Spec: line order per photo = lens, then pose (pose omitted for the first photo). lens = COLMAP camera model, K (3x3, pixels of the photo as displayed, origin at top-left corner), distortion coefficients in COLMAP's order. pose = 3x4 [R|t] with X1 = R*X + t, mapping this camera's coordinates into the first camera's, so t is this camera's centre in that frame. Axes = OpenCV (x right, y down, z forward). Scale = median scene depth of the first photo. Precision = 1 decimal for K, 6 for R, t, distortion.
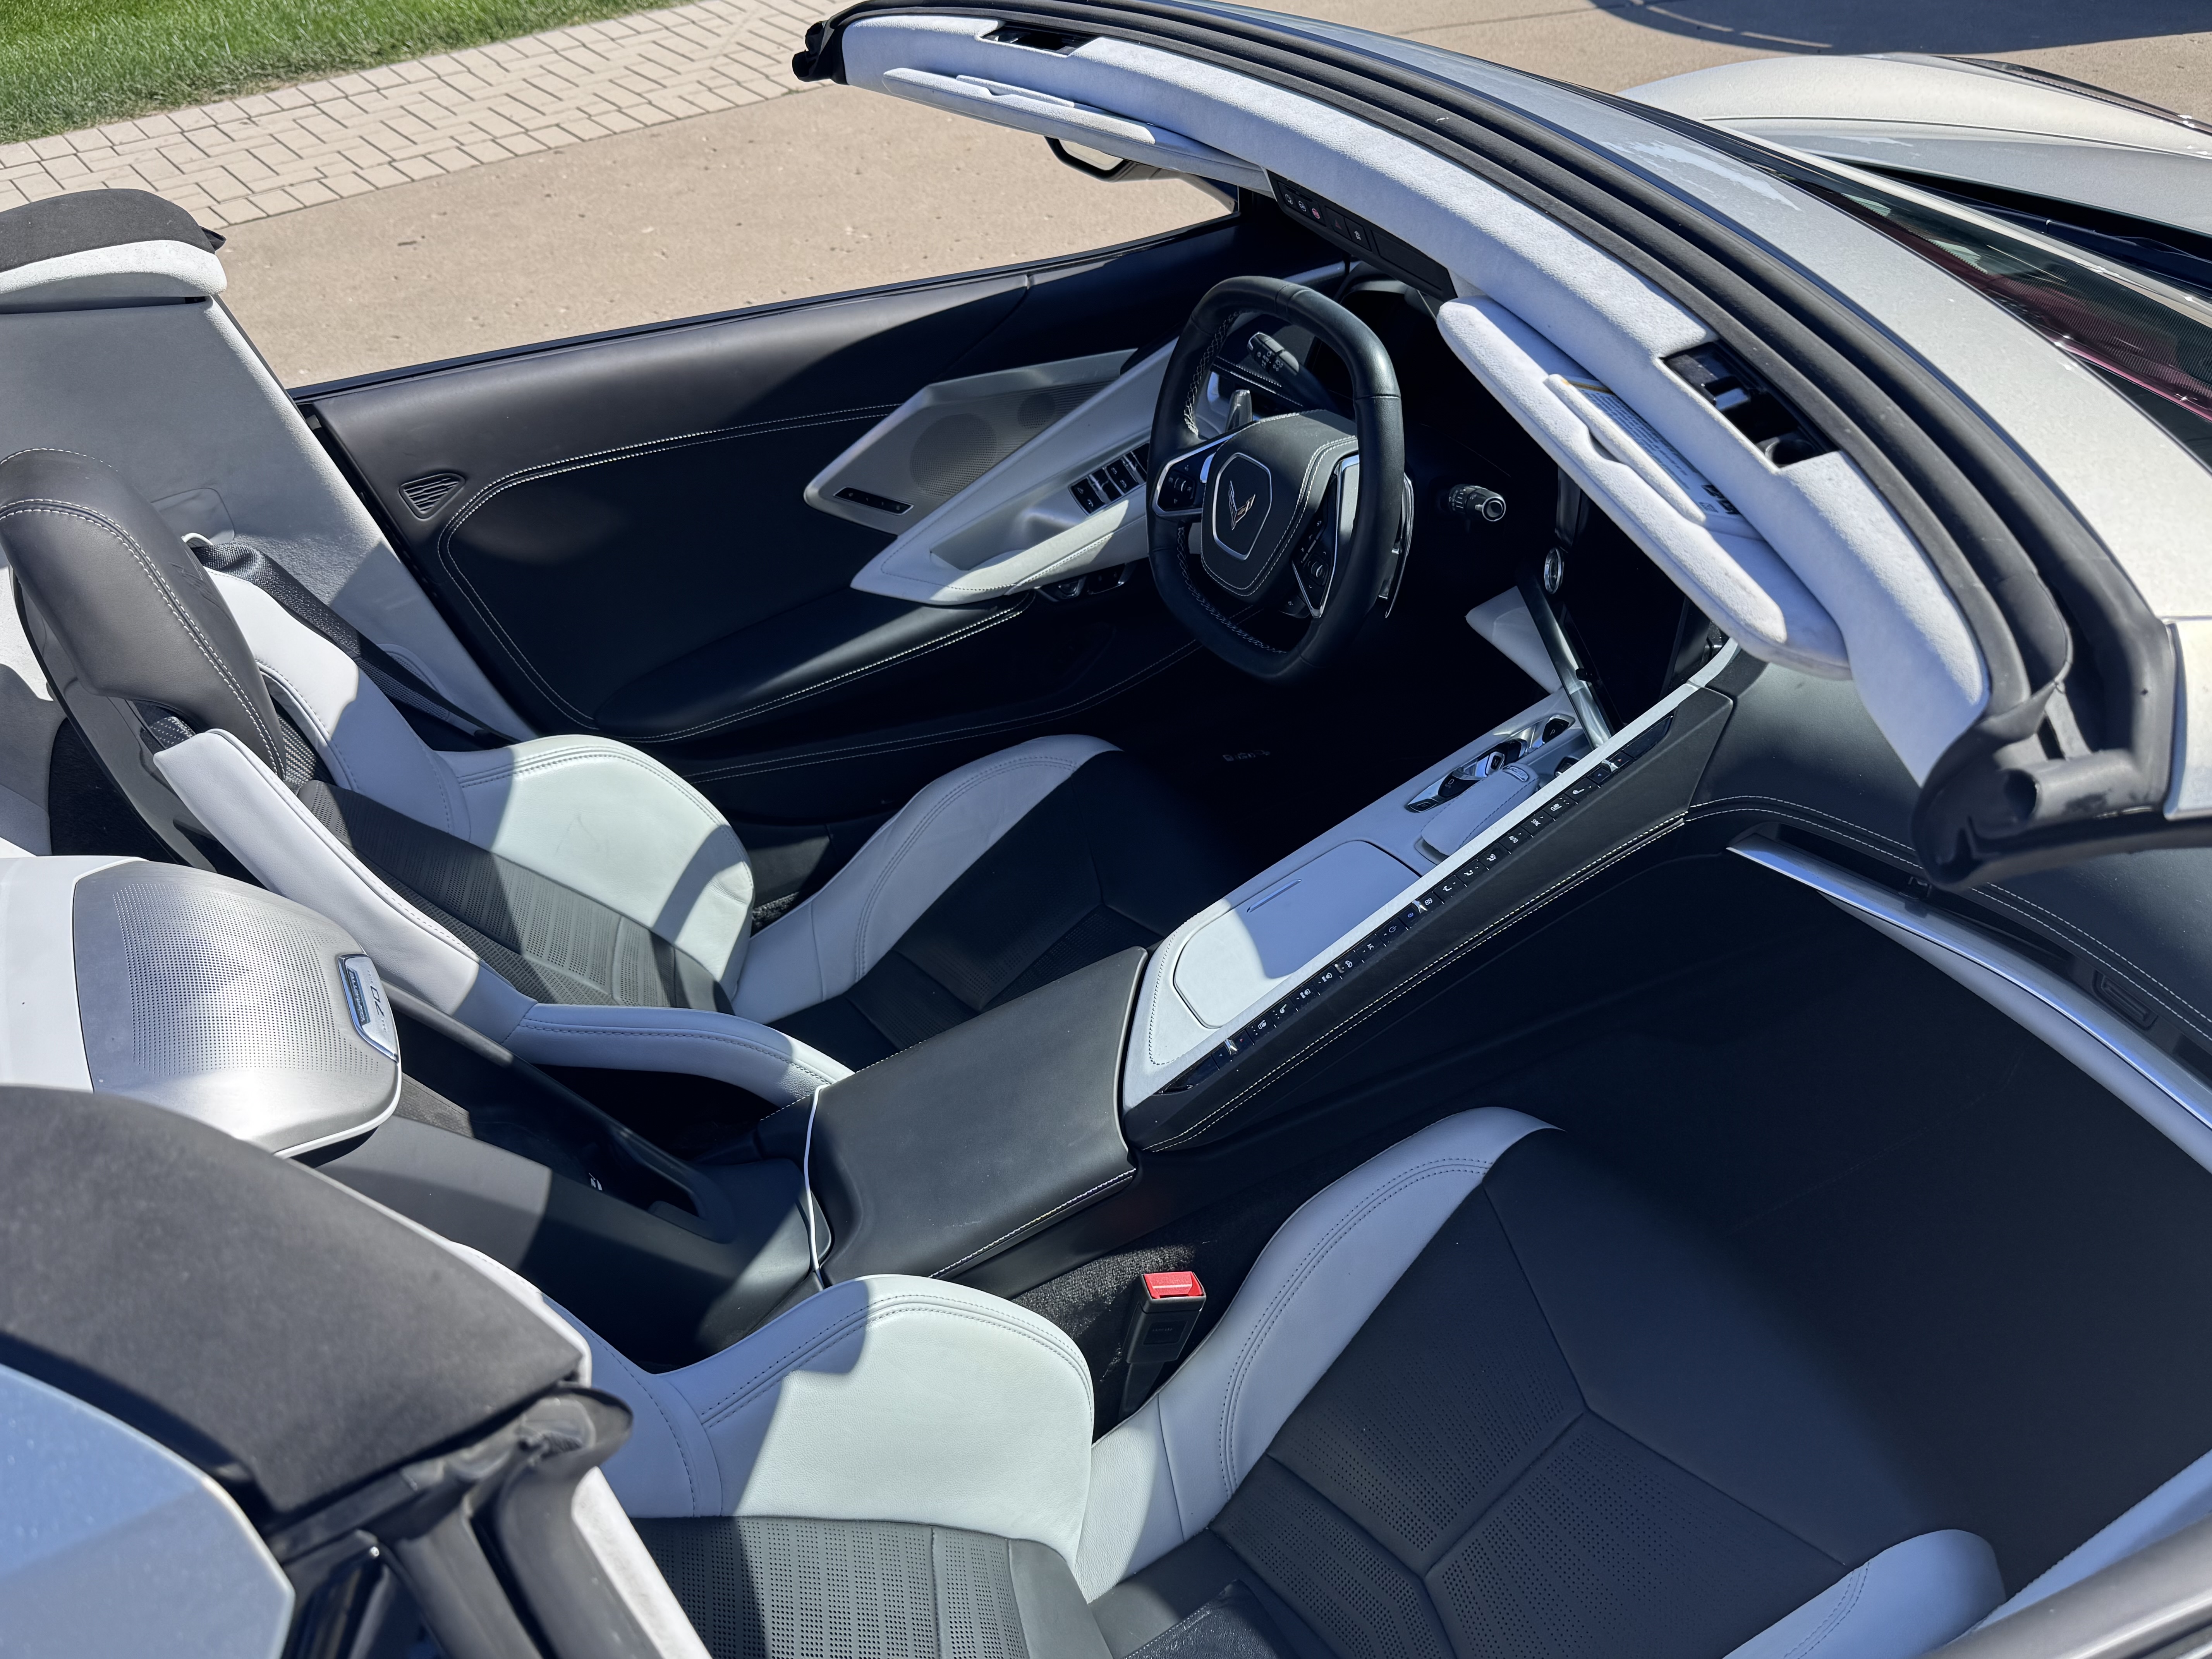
lens RADIAL K [[1831.9, 0, 1106.0], [0, 1831.9, 829.5], [0, 0, 1]] dist [0.037486, -0.072693]
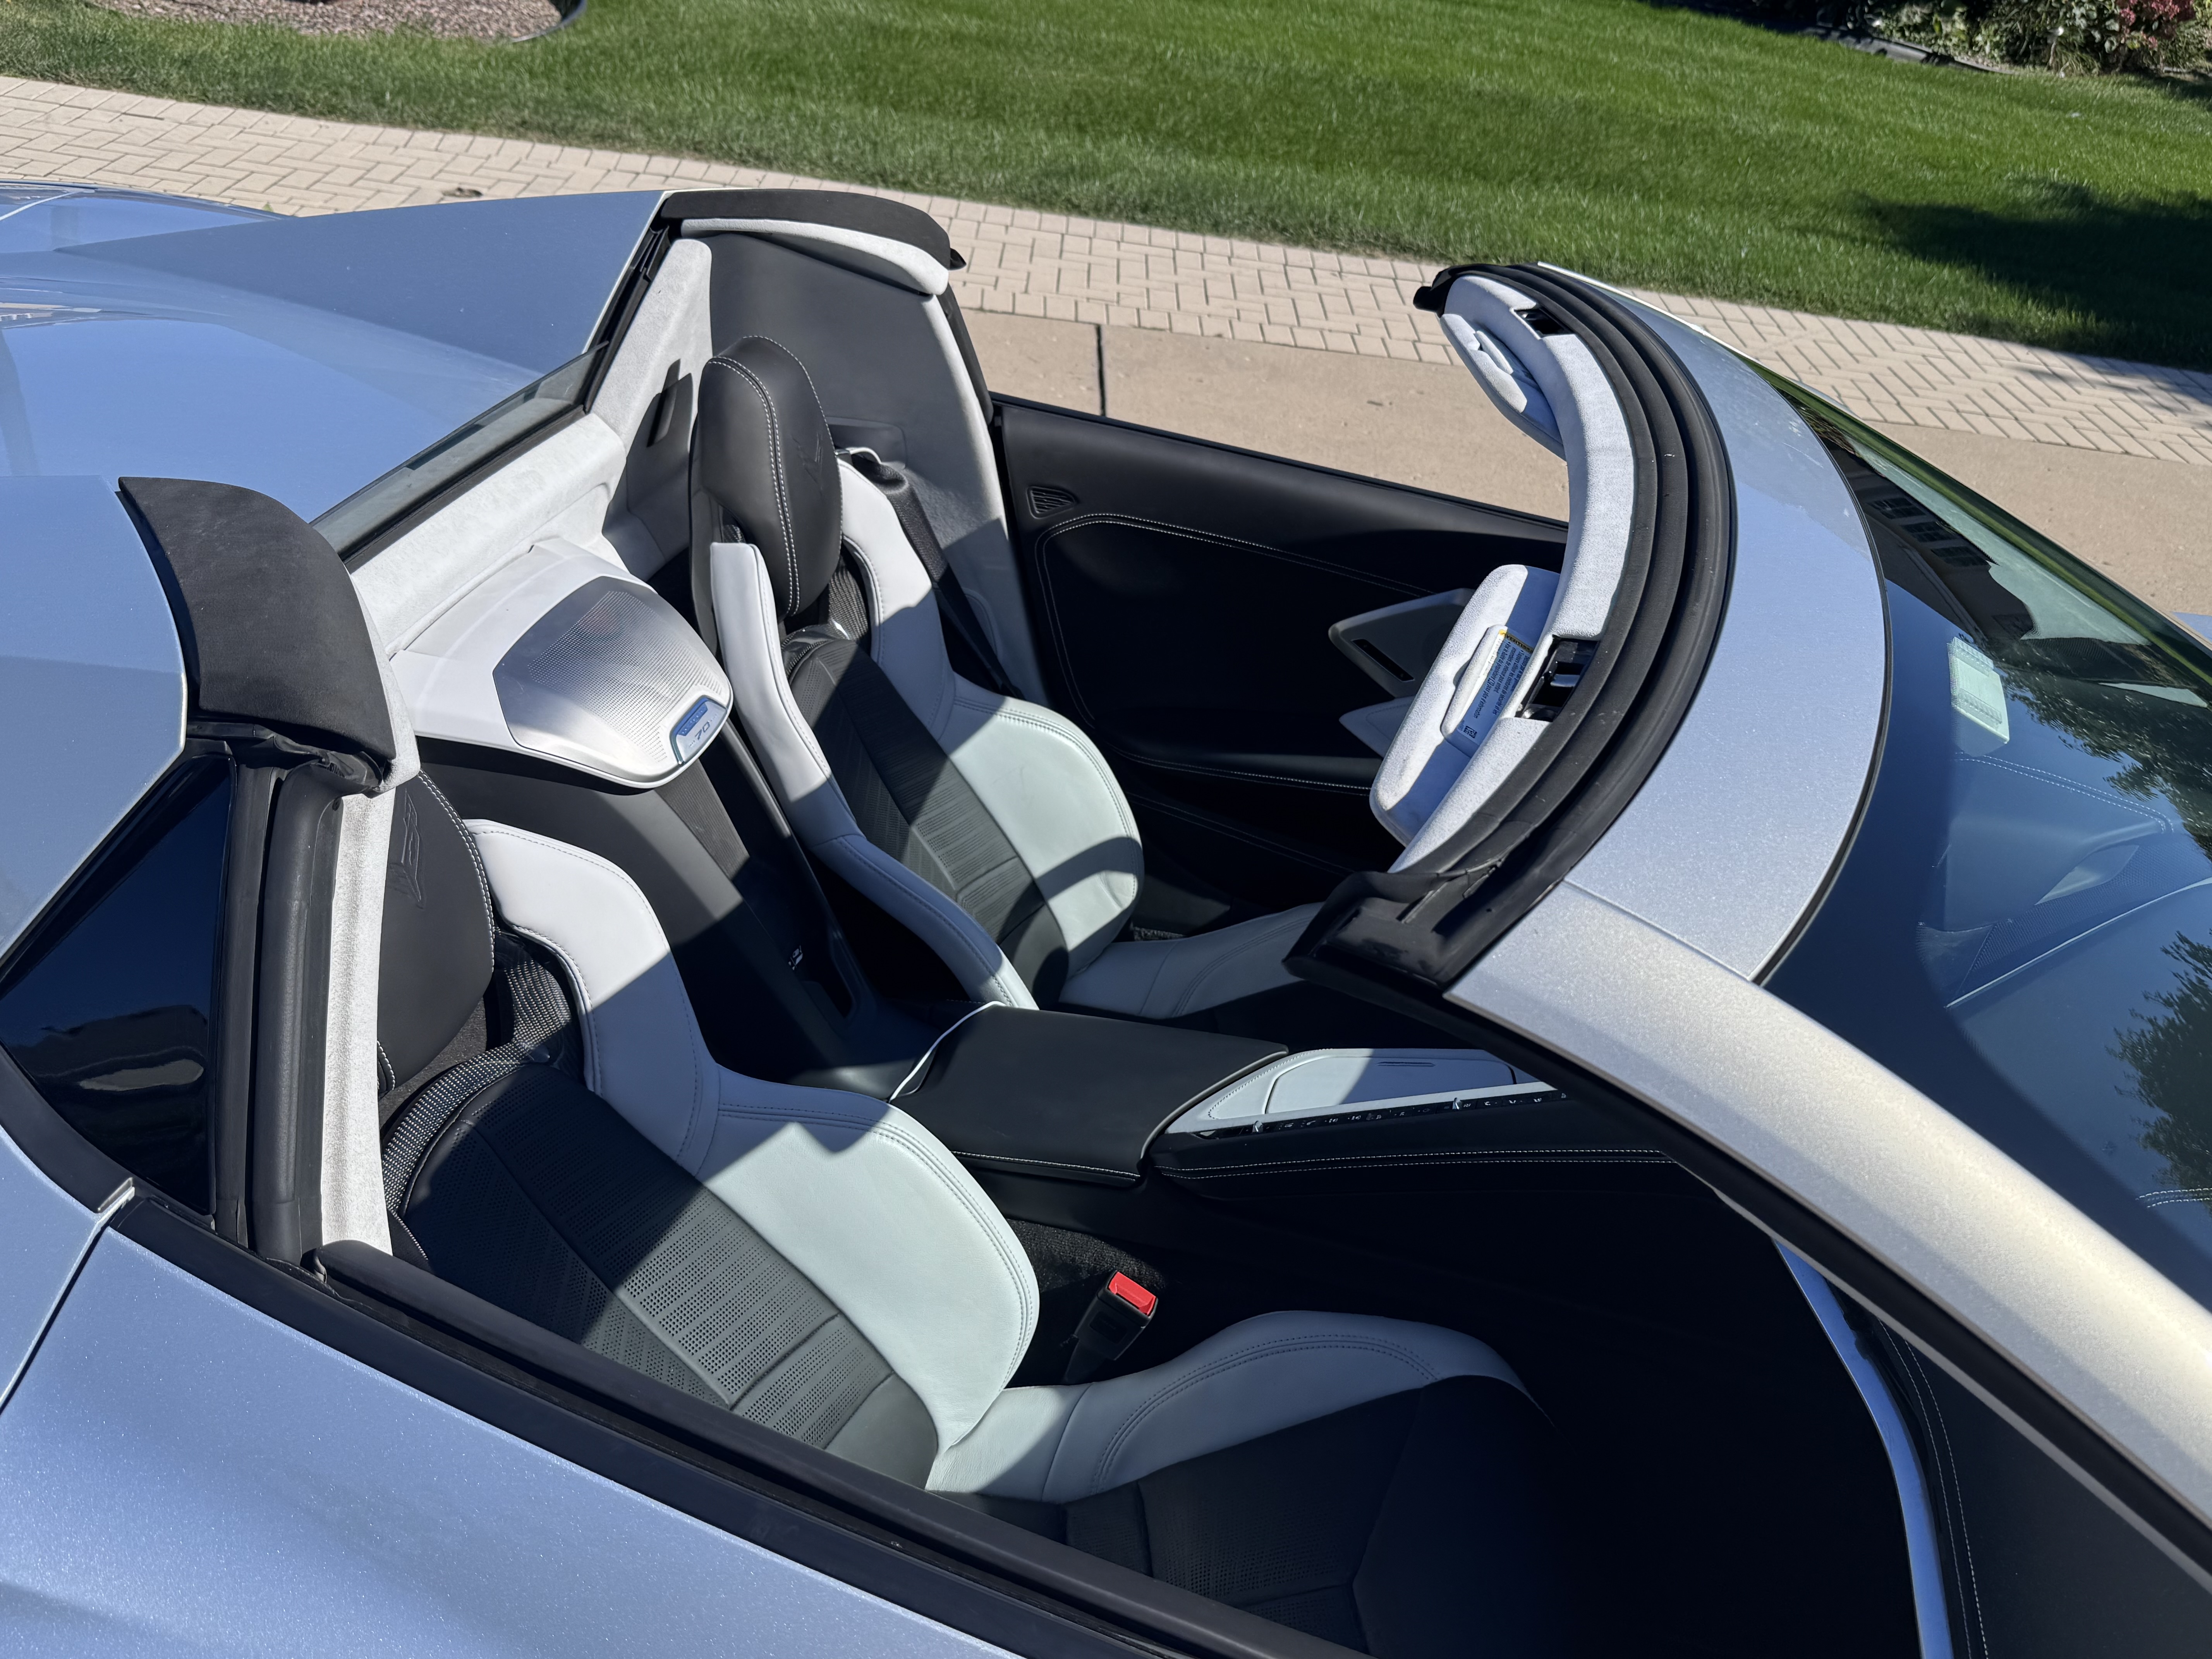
lens RADIAL K [[1842.2, 0, 1106.0], [0, 1842.2, 829.5], [0, 0, 1]] dist [0.073022, -0.001924]
pose [[0.768237, 0.441013, -0.464026, 0.421357], [-0.498737, 0.866751, -0.001939, 0.004135], [0.401340, 0.232917, 0.885819, -0.109614]]
